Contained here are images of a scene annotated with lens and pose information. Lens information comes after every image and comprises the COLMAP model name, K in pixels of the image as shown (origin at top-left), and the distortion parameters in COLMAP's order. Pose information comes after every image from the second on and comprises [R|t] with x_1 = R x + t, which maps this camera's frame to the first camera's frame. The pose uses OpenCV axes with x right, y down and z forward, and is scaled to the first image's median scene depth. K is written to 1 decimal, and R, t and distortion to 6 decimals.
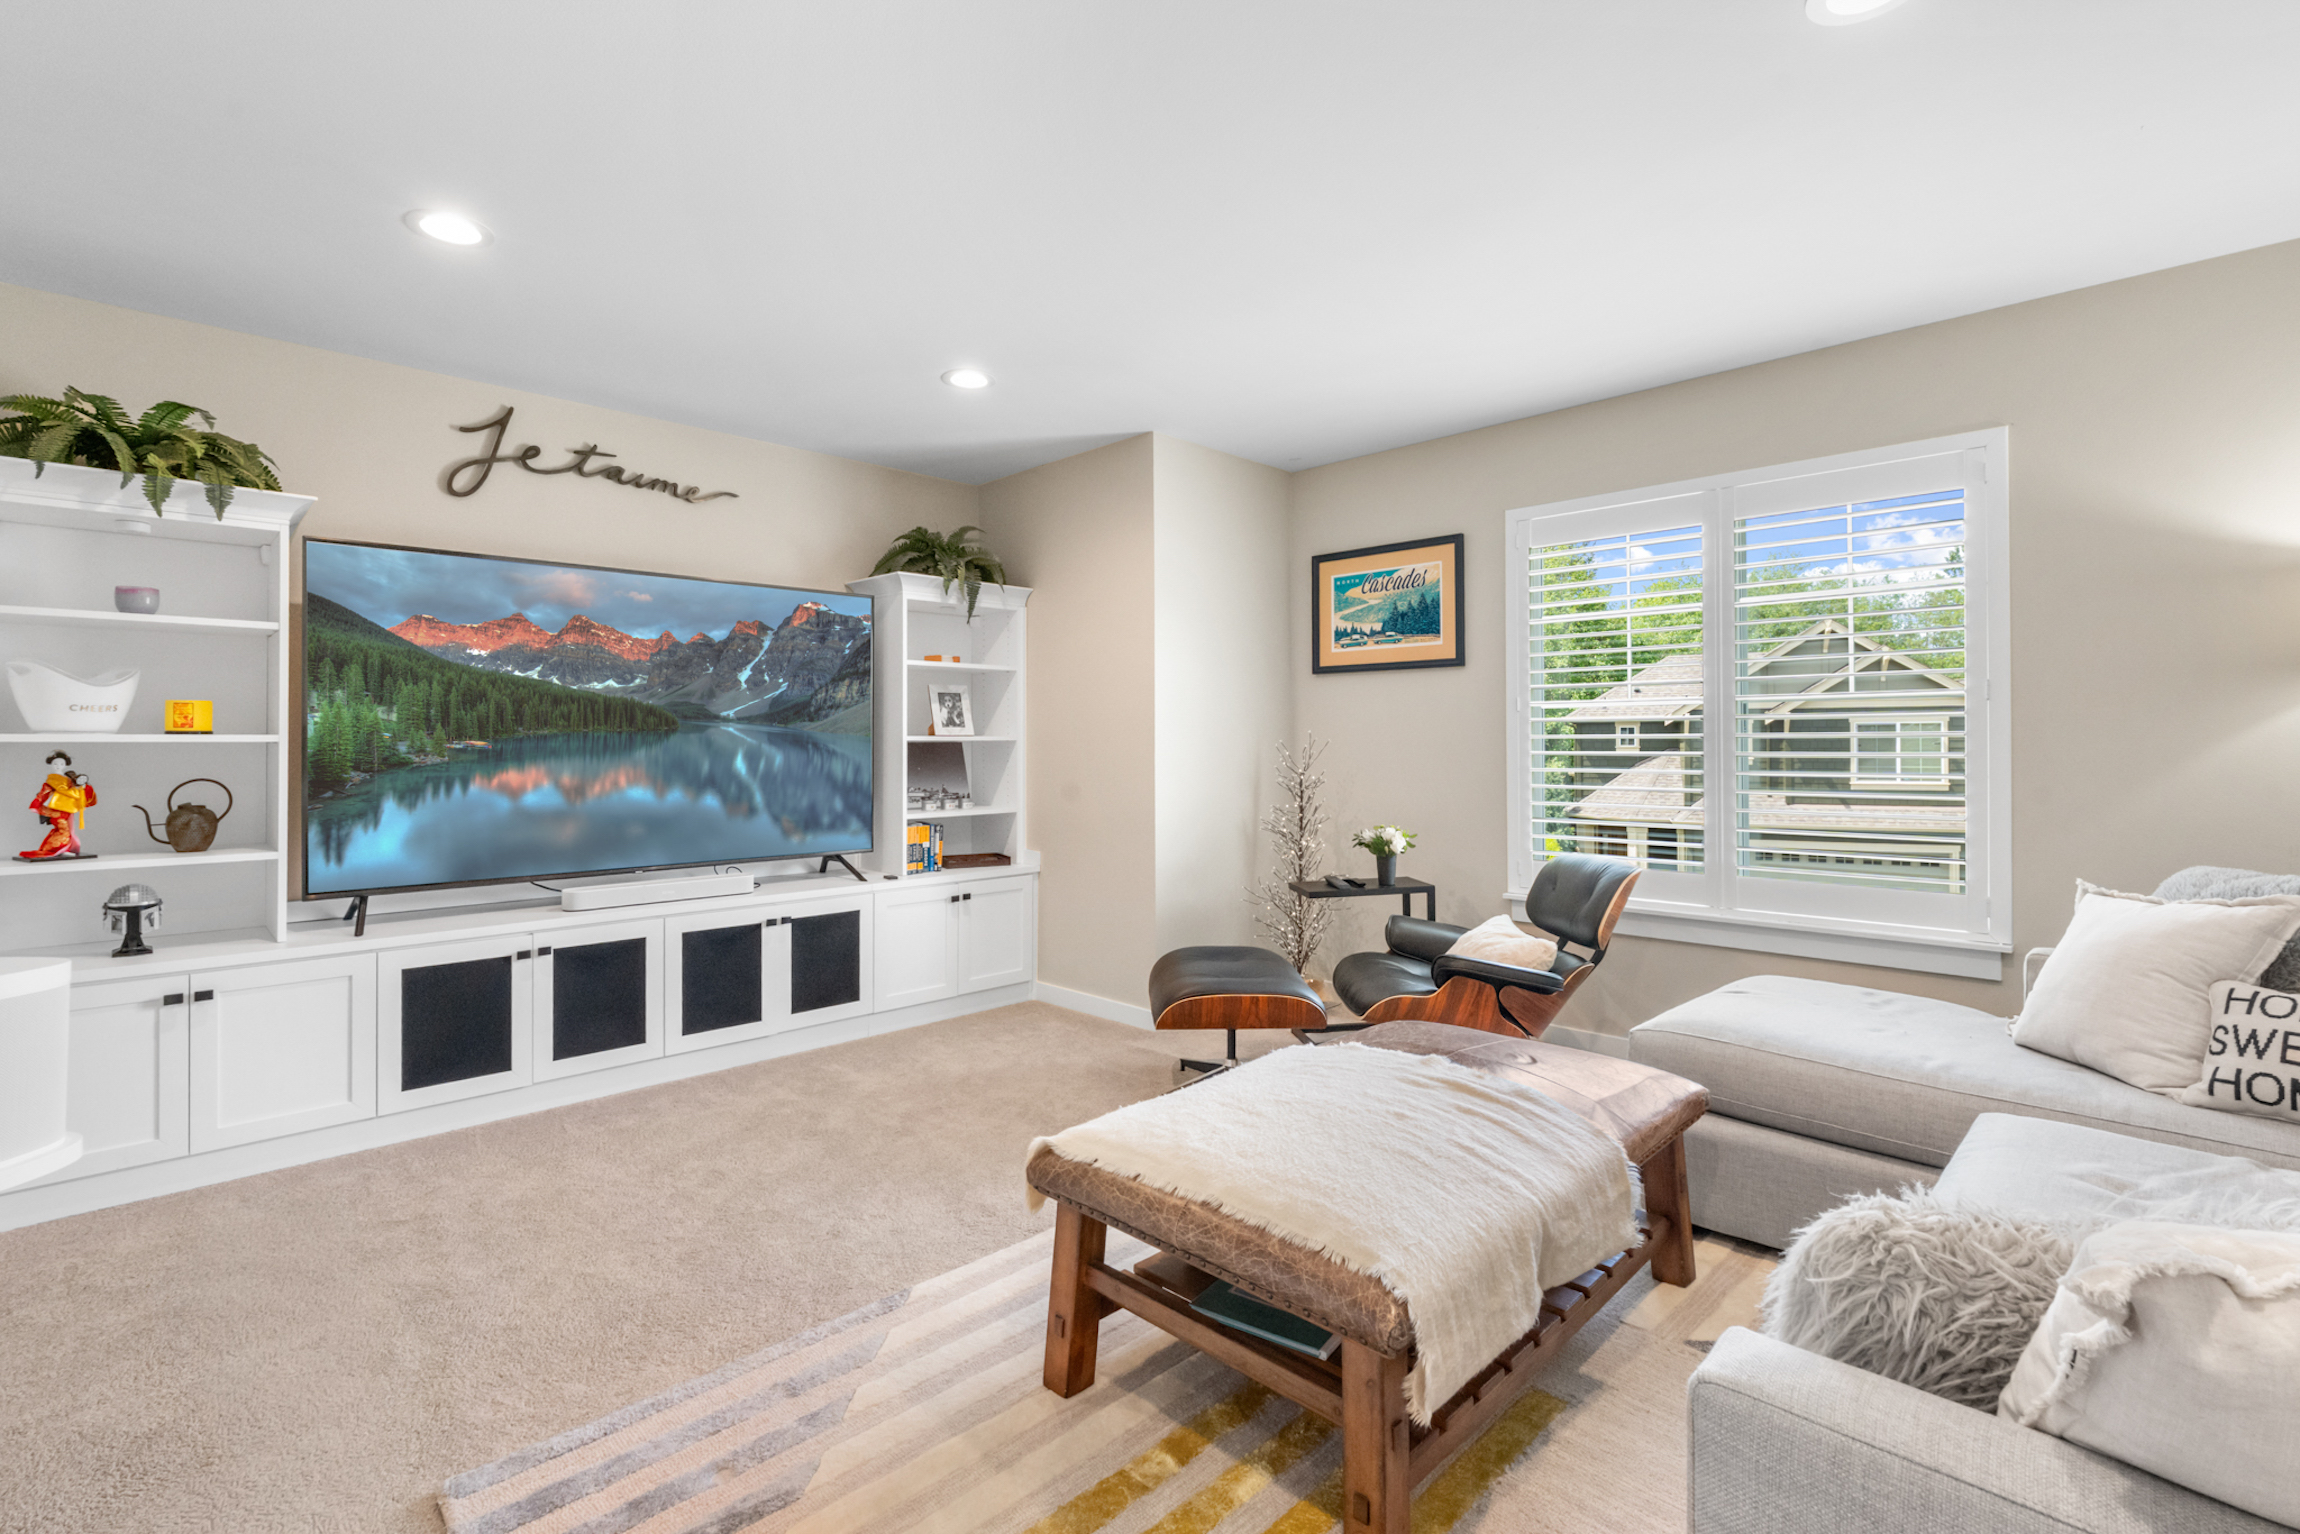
lens RADIAL K [[1057.7, 0, 1139.8], [0, 1057.7, 755.0], [0, 0, 1]] dist [0.000670, -0.000077]
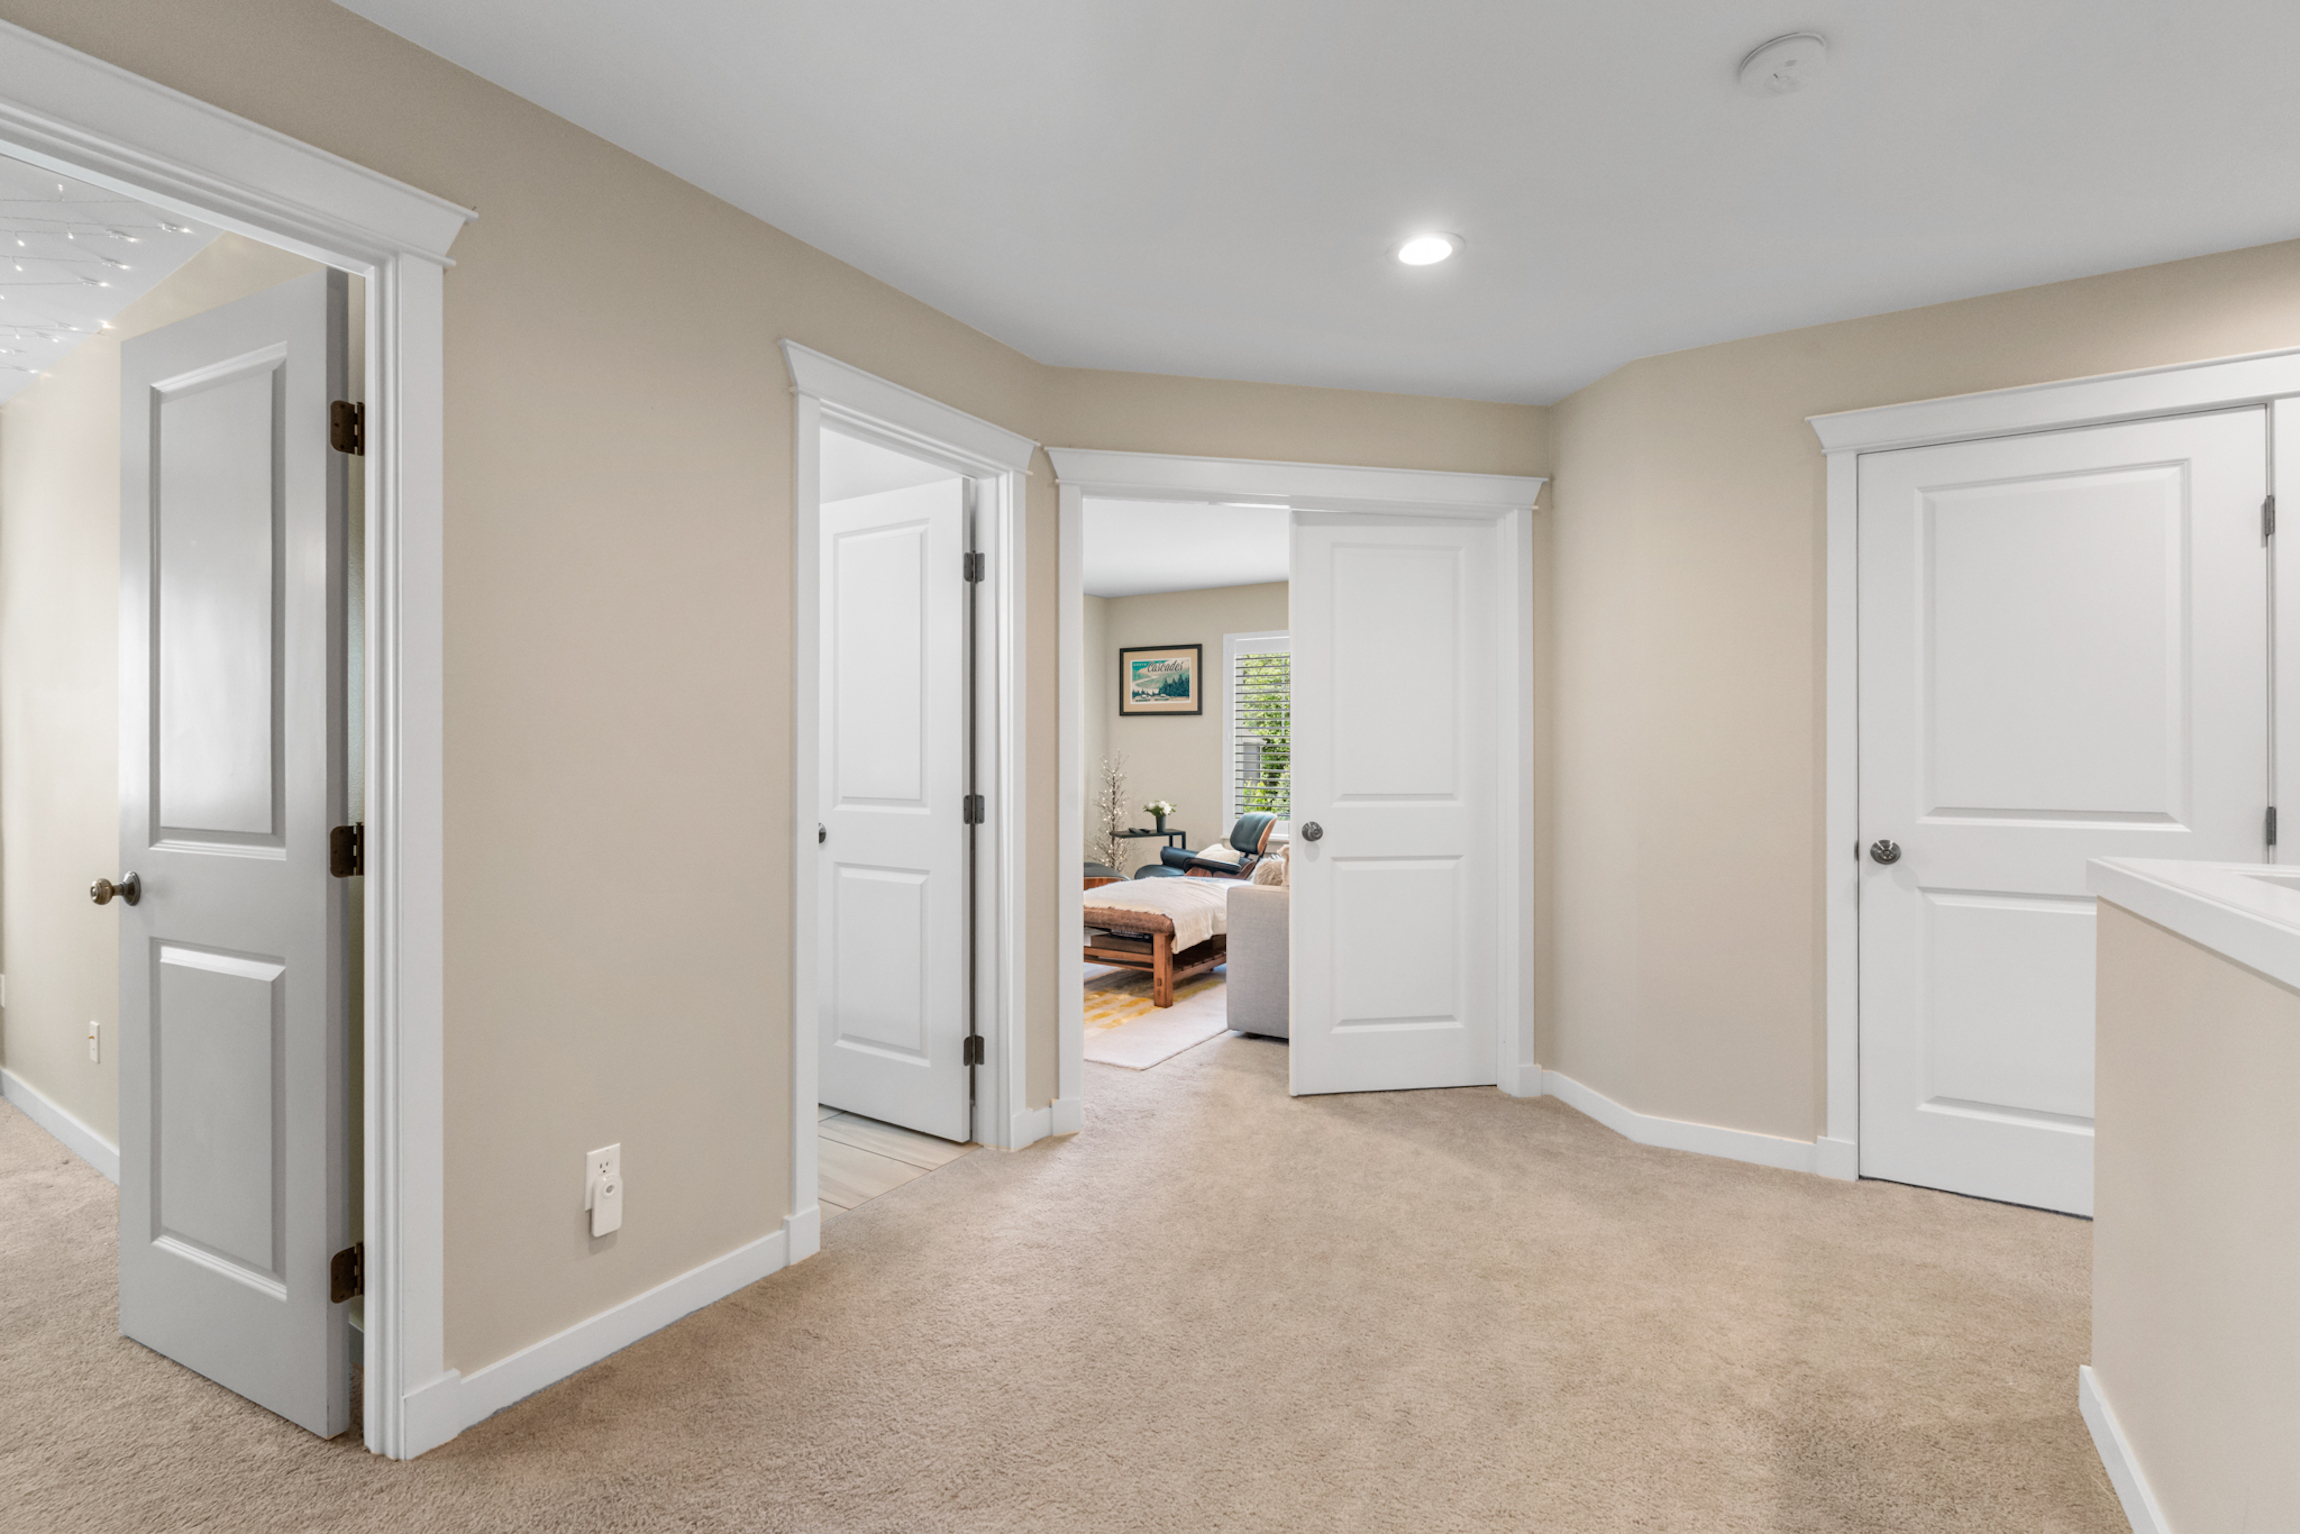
lens RADIAL K [[1049.0, 0, 1152.2], [0, 1049.0, 760.3], [0, 0, 1]] dist [-0.000082, -0.000007]
pose [[0.973326, 0.007448, 0.229306, -0.197017], [-0.006966, 0.999972, -0.002910, 0.001215], [-0.229321, 0.001235, 0.973350, -0.761383]]
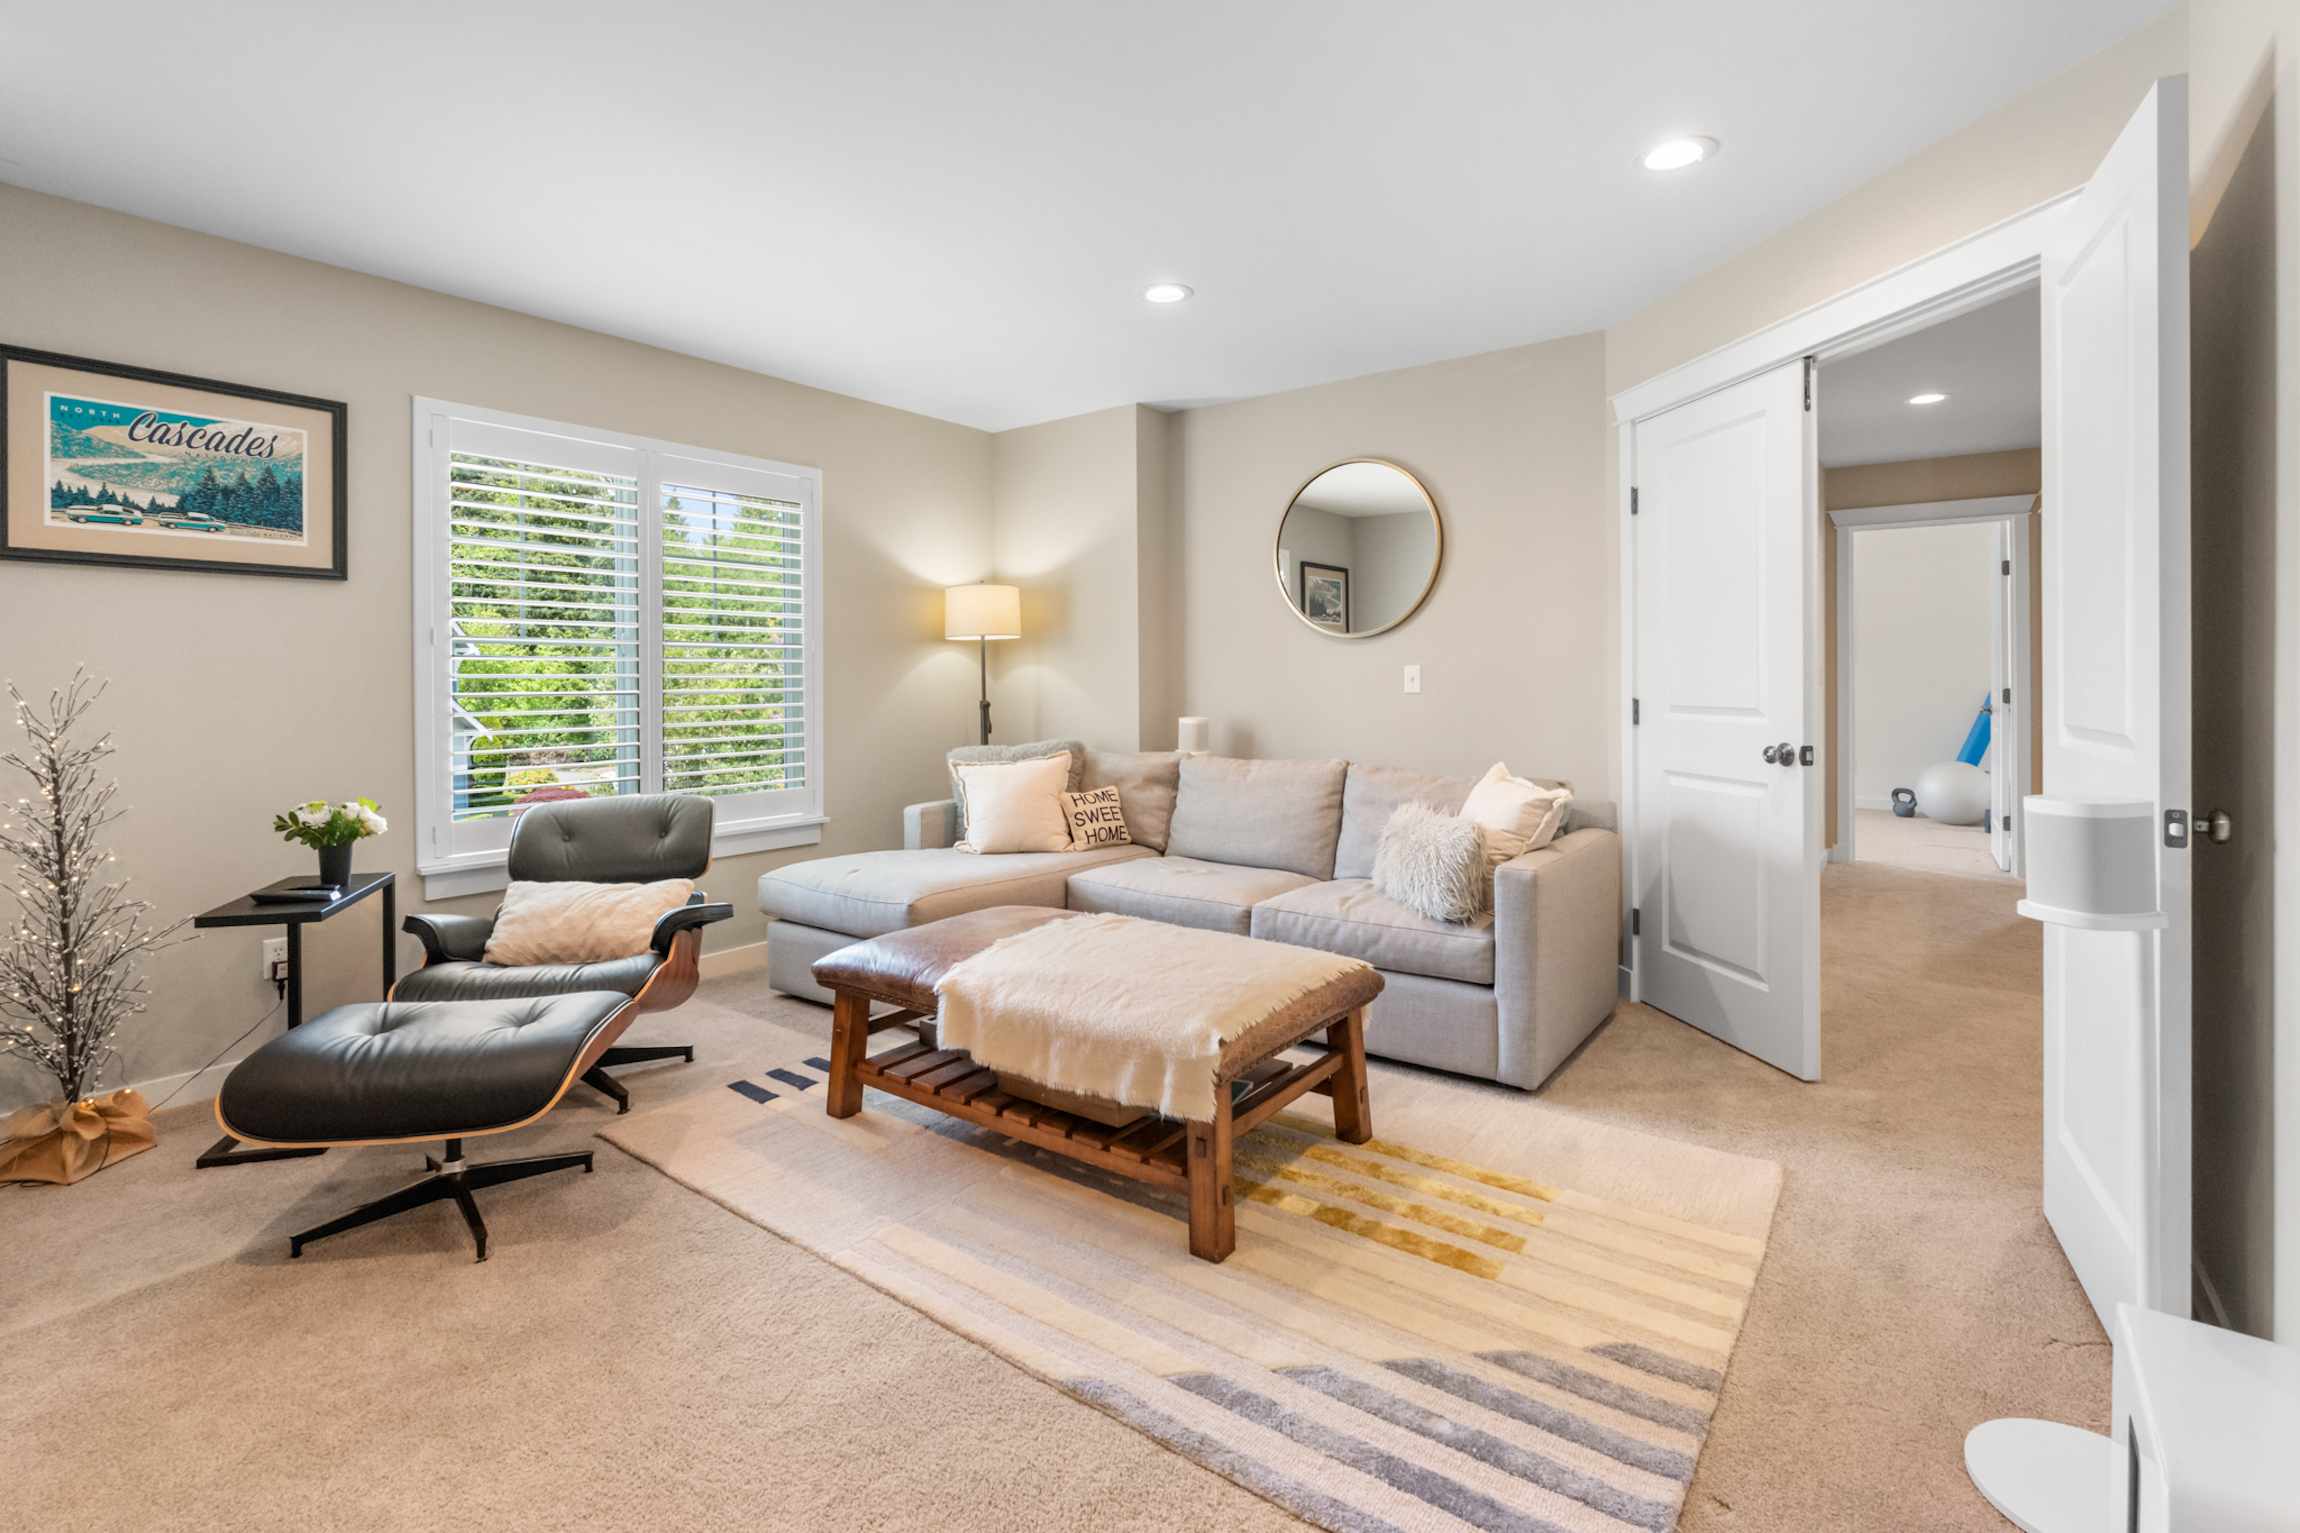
lens RADIAL K [[1057.7, 0, 1157.7], [0, 1057.7, 682.4], [0, 0, 1]] dist [0.000670, -0.000077]
pose [[-0.152108, -0.003545, 0.988357, -0.514007], [0.012583, 0.999906, 0.005523, -0.008548], [-0.988284, 0.013276, -0.152049, 0.535300]]
